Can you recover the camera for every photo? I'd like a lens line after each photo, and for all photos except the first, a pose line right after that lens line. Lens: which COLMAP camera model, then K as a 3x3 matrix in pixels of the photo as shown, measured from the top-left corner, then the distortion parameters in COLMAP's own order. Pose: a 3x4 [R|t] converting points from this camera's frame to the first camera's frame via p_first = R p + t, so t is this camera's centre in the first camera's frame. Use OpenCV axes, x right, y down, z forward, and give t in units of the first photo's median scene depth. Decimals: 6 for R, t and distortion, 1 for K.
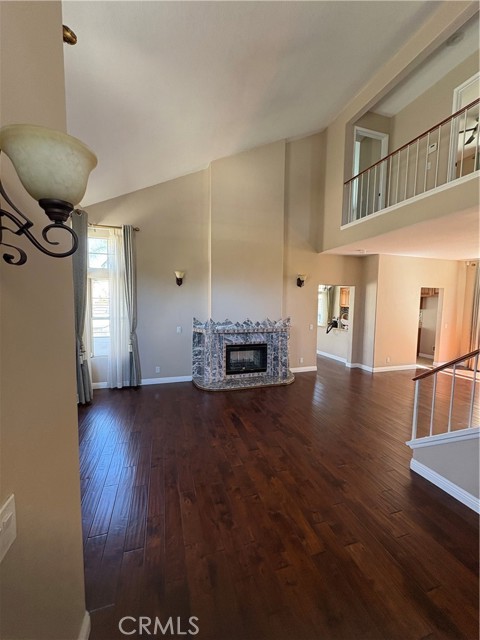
lens RADIAL K [[255.0, 0, 240.0], [0, 255.0, 320.0], [0, 0, 1]] dist [0.002777, 0.000308]
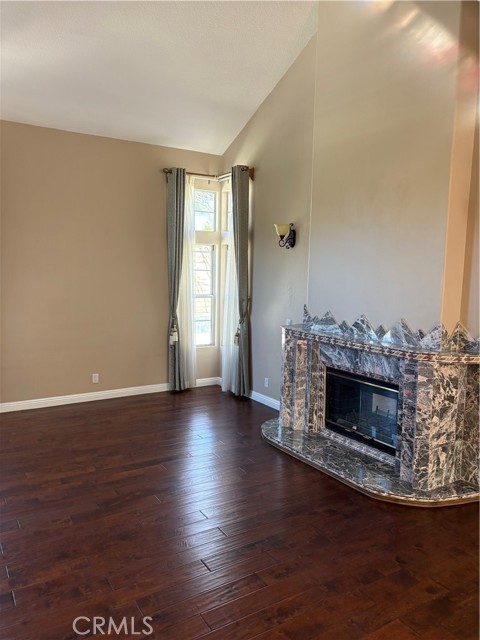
lens RADIAL K [[479.8, 0, 240.0], [0, 479.8, 320.0], [0, 0, 1]] dist [0.065648, -0.061508]
pose [[0.246213, 0.092322, -0.964809, 0.602785], [-0.087879, 0.993479, 0.072639, -0.031409], [0.965224, 0.066901, 0.252721, 0.467989]]
